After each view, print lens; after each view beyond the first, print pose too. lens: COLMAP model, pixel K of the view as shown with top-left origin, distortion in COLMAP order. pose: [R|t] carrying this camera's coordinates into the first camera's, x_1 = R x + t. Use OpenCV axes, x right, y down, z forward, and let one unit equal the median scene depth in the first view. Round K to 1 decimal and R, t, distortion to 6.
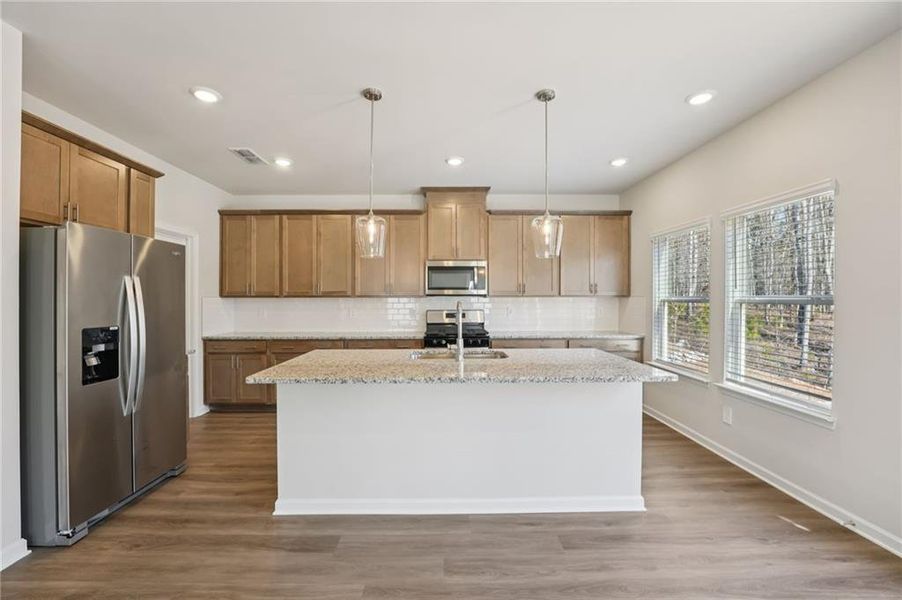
lens RADIAL K [[367.5, 0, 451.8], [0, 367.5, 300.1], [0, 0, 1]] dist [-0.023738, 0.001709]
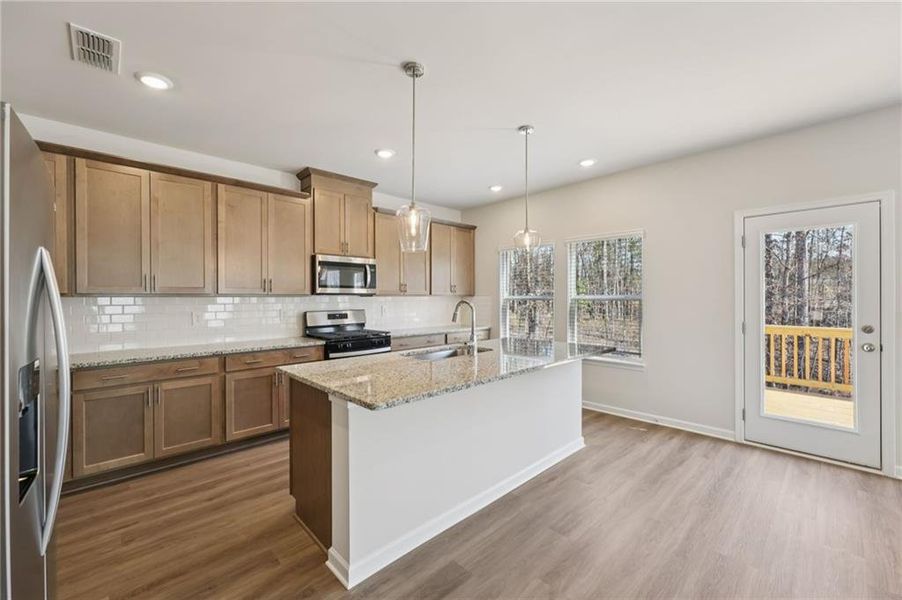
lens RADIAL K [[367.5, 0, 452.8], [0, 367.5, 294.7], [0, 0, 1]] dist [-0.023738, 0.001709]
pose [[0.733947, 0.005089, 0.679187, -0.417902], [0.004213, 0.999919, -0.012045, 0.000560], [-0.679193, 0.011702, 0.733866, 0.150605]]
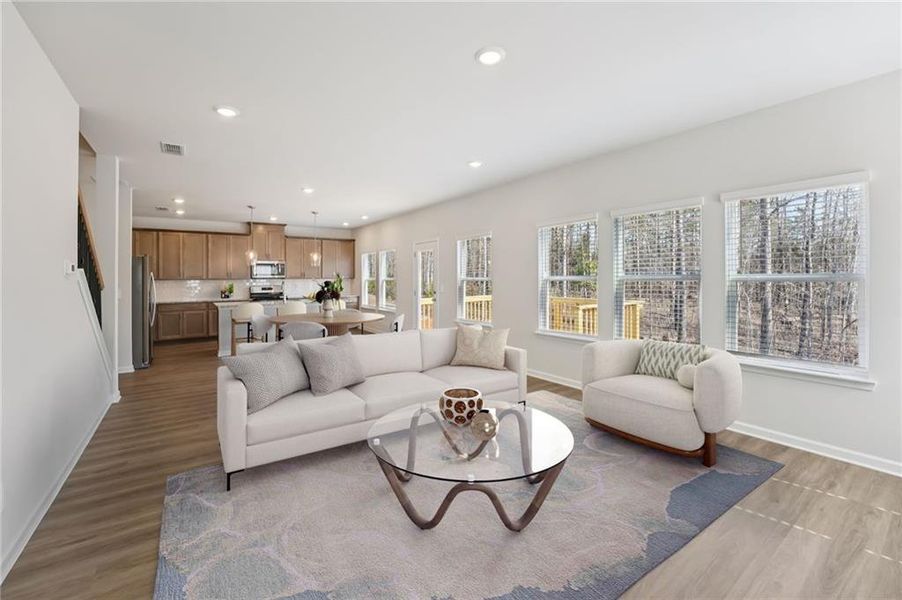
lens RADIAL K [[367.5, 0, 438.9], [0, 367.5, 275.2], [0, 0, 1]] dist [-0.023738, 0.001709]
pose [[0.848261, 0.002927, 0.529570, -0.253517], [0.006732, 0.999844, -0.016309, 0.008818], [-0.529536, 0.017399, 0.848109, -1.160409]]
